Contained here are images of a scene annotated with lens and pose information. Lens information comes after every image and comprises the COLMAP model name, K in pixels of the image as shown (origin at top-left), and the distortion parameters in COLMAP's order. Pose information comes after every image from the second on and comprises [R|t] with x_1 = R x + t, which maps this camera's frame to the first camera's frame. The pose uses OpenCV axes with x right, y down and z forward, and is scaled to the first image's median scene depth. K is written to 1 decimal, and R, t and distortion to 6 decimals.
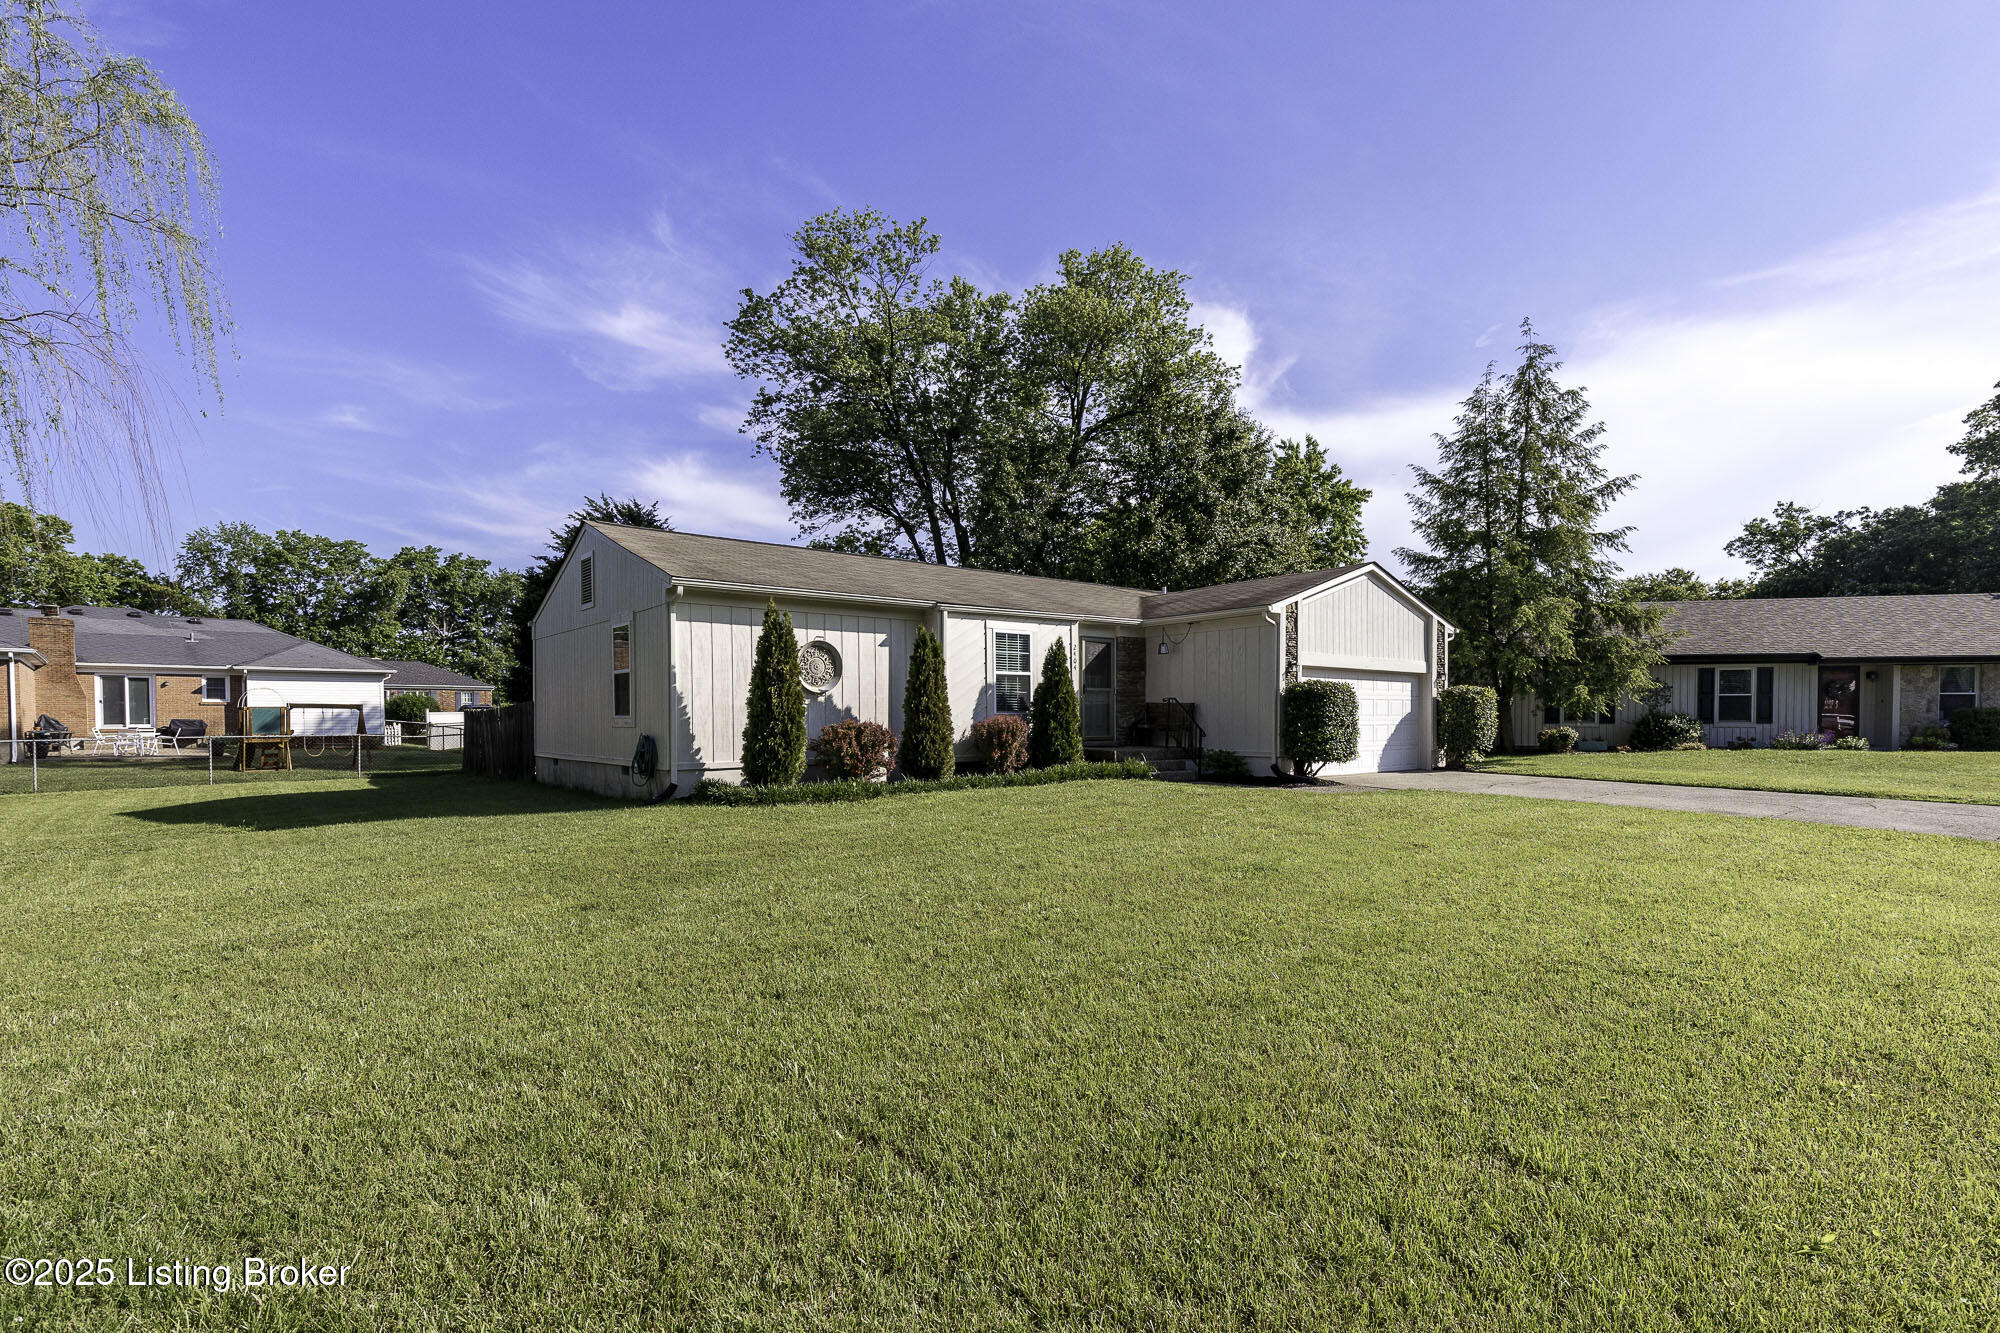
lens RADIAL K [[931.9, 0, 1006.1], [0, 931.9, 741.7], [0, 0, 1]] dist [-0.000518, -0.000092]
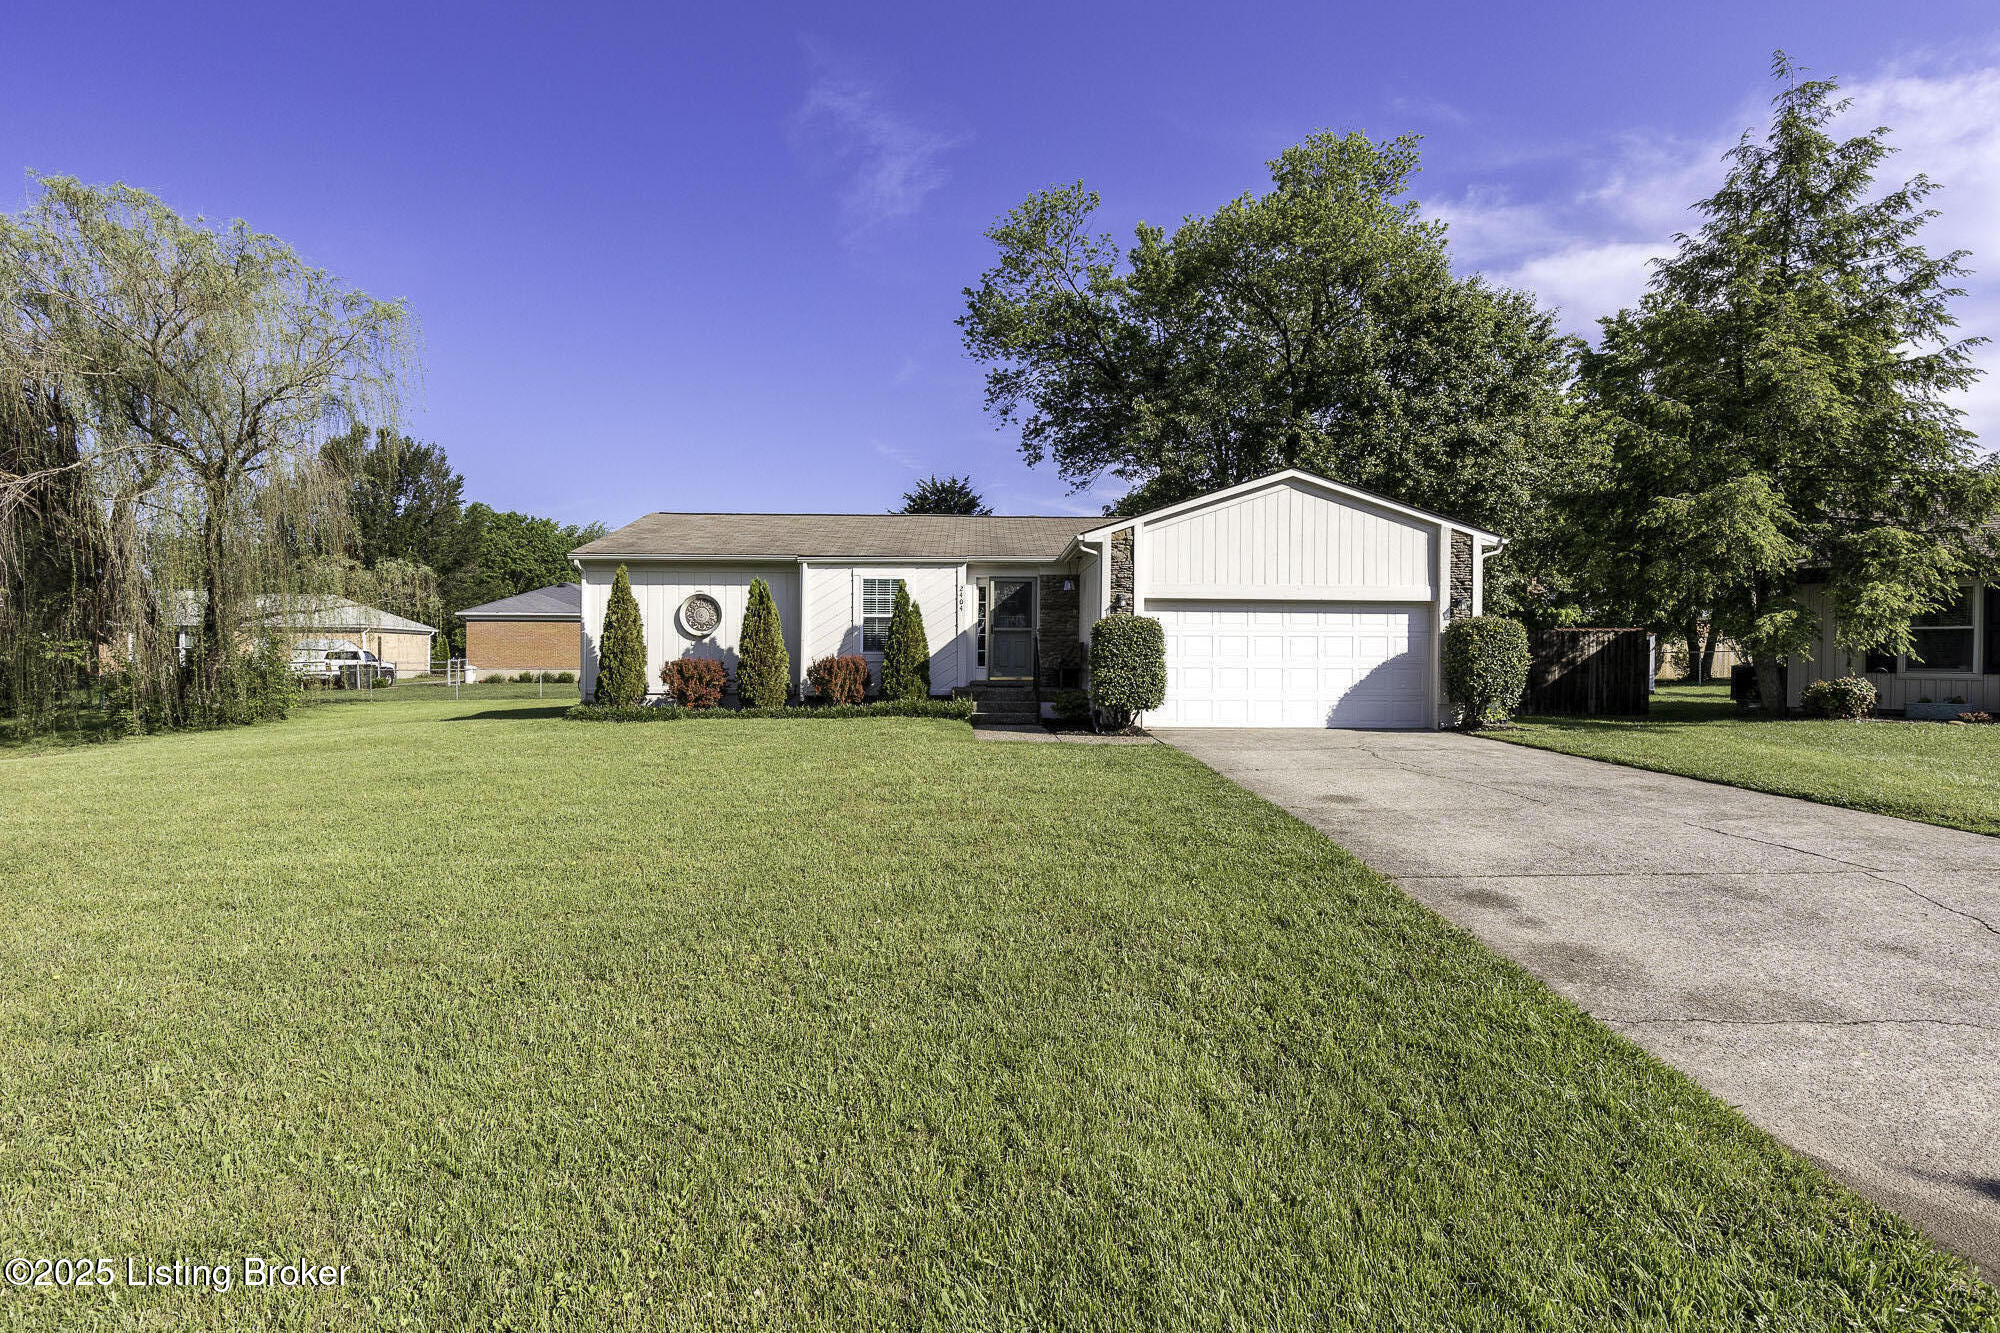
lens RADIAL K [[893.6, 0, 964.9], [0, 893.6, 662.6], [0, 0, 1]] dist [0.003537, -0.000029]
pose [[0.798071, 0.007927, -0.602512, 0.697235], [-0.021621, 0.999646, -0.015487, -0.005409], [0.602176, 0.025386, 0.797960, 0.236963]]
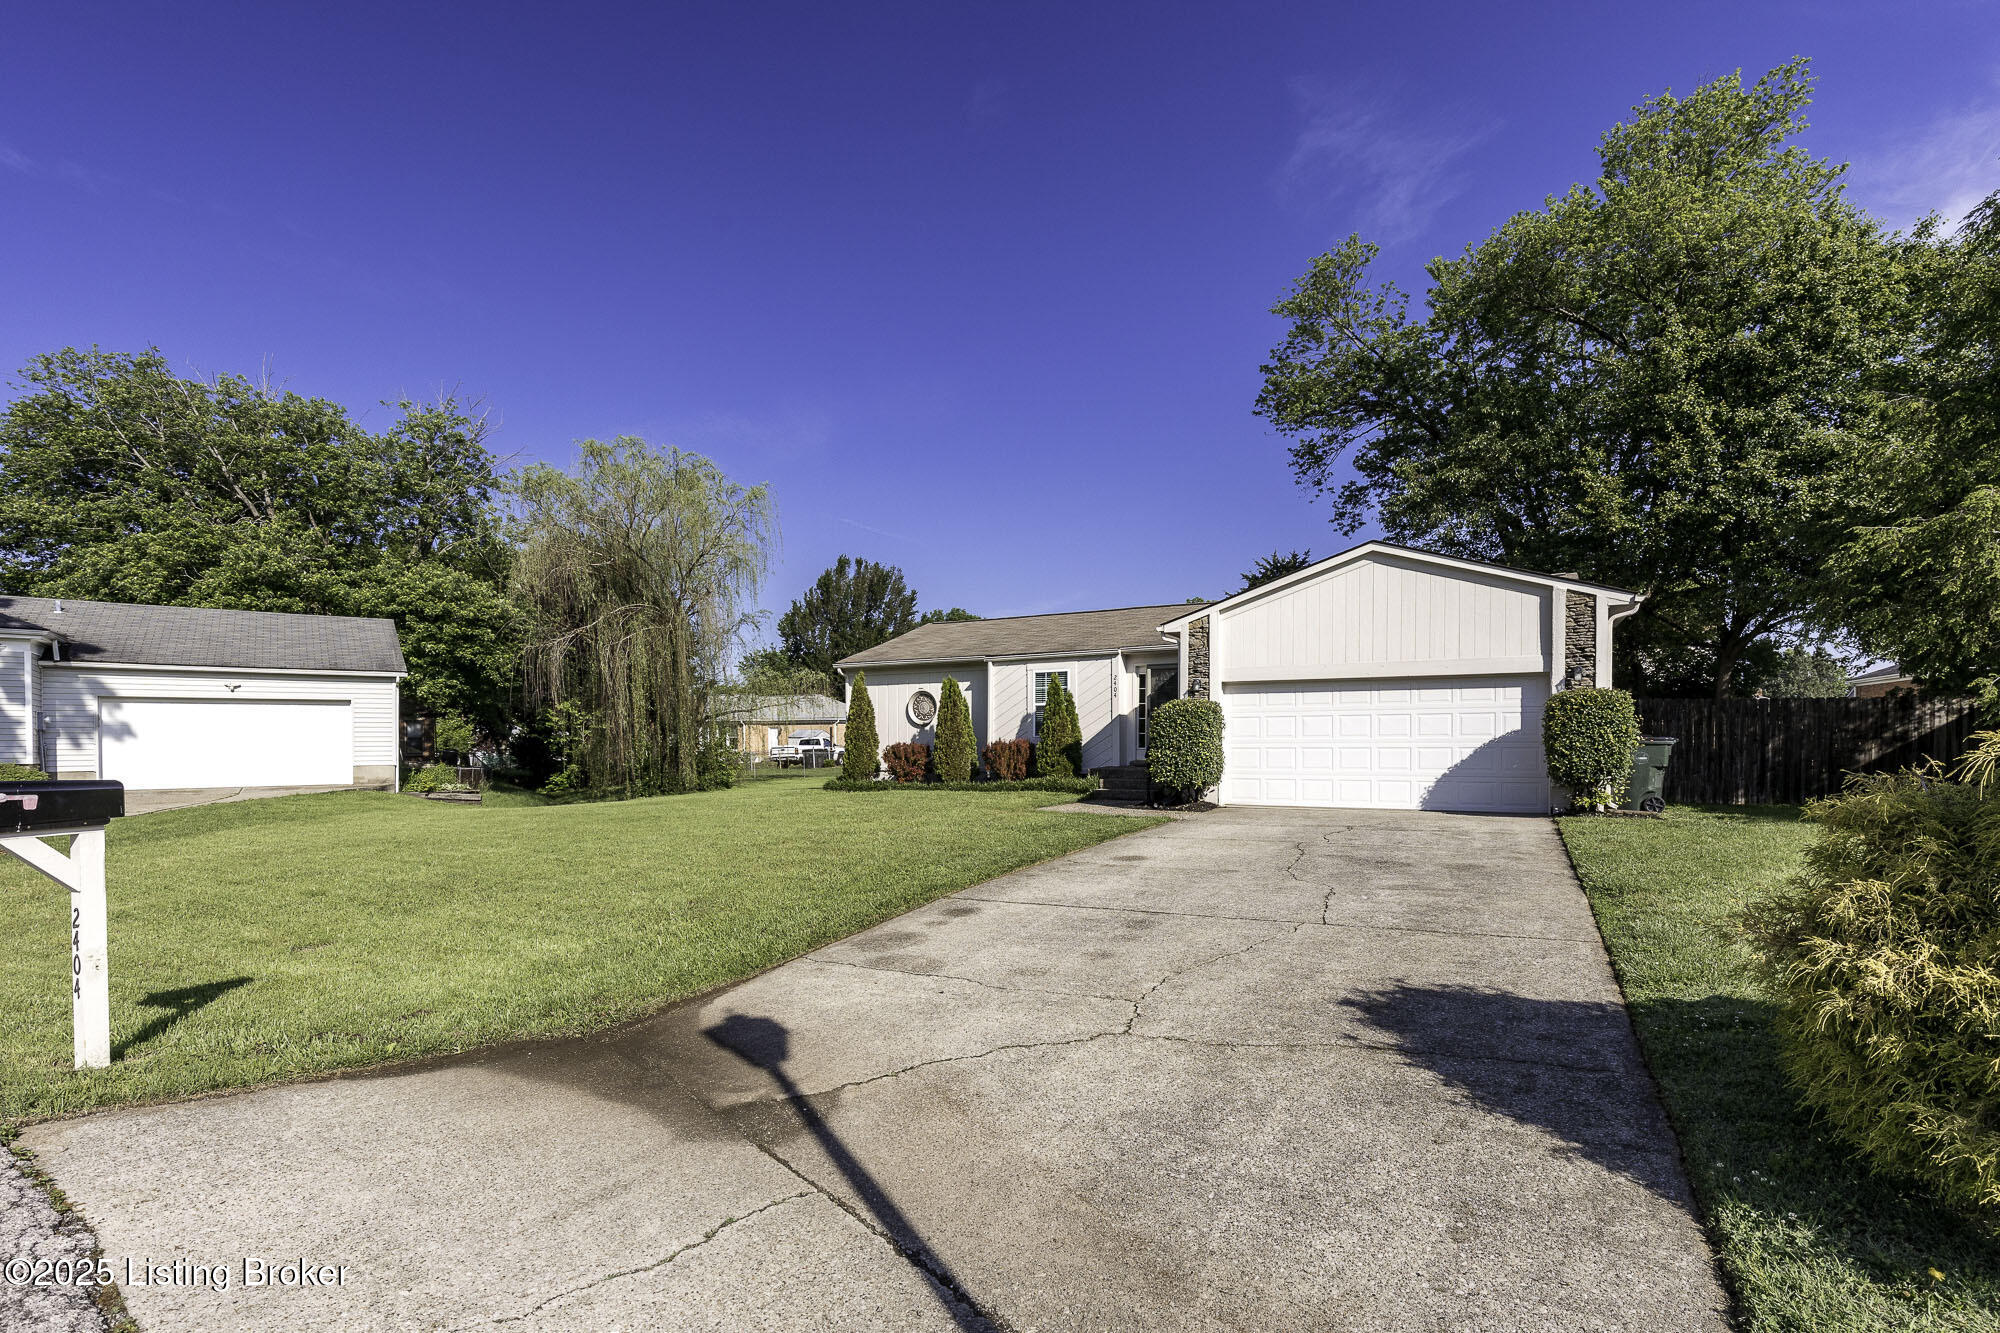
lens RADIAL K [[921.2, 0, 988.4], [0, 921.2, 756.7], [0, 0, 1]] dist [0.002802, 0.000282]
pose [[0.396355, 0.014720, -0.917979, 1.078517], [-0.019833, 0.999775, 0.007468, -0.010683], [0.917883, 0.015247, 0.396558, 0.435603]]
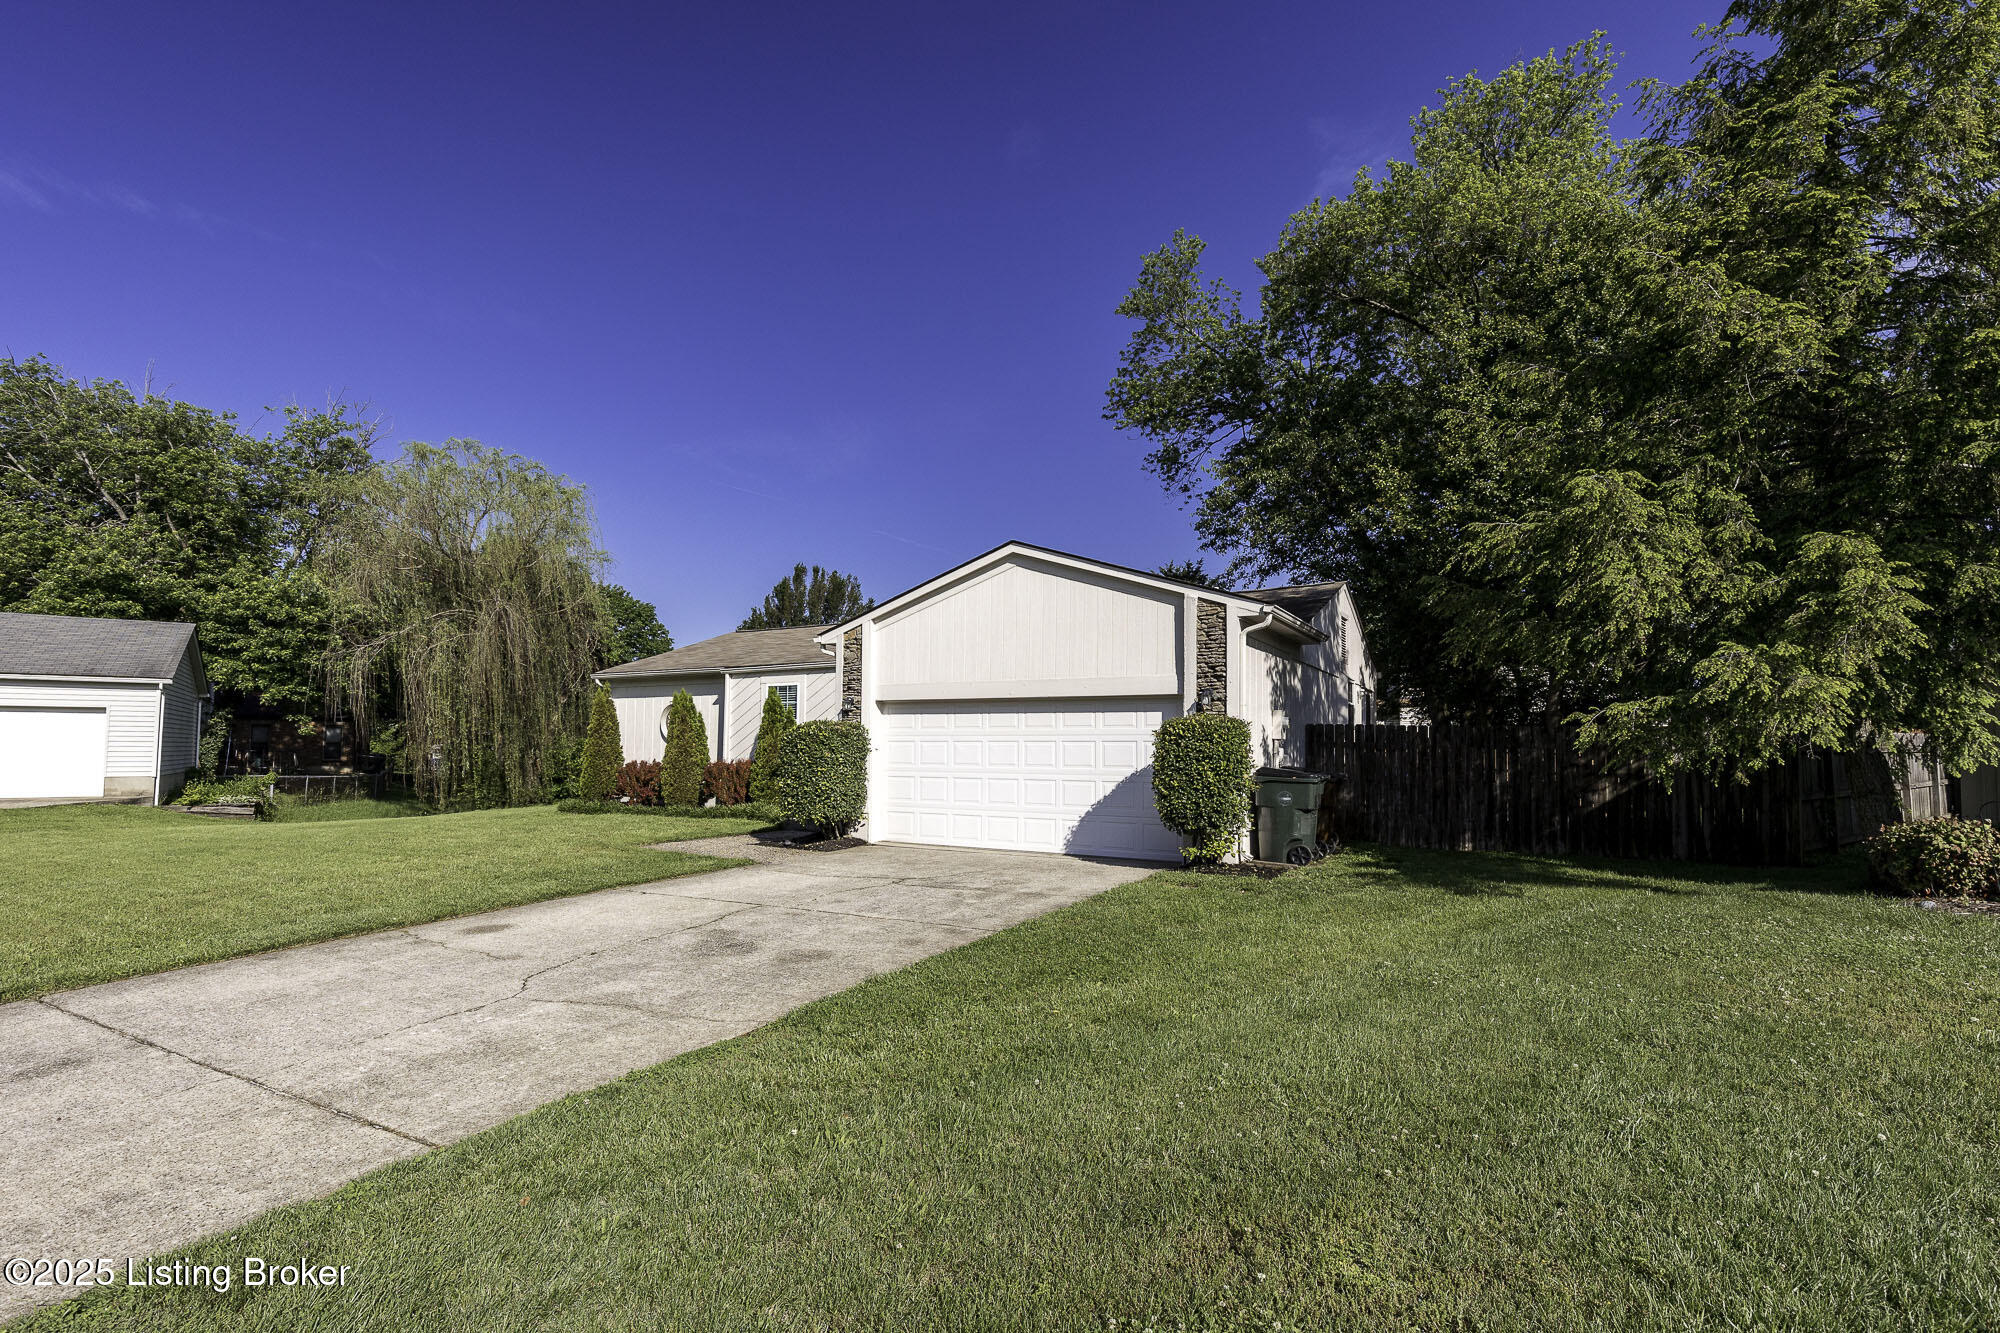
lens RADIAL K [[904.3, 0, 1001.0], [0, 904.3, 706.8], [0, 0, 1]] dist [0.007618, 0.000112]
pose [[0.368437, -0.037809, -0.928883, 1.102064], [-0.030691, 0.998133, -0.052801, -0.039329], [0.929146, 0.047962, 0.366589, 0.828207]]
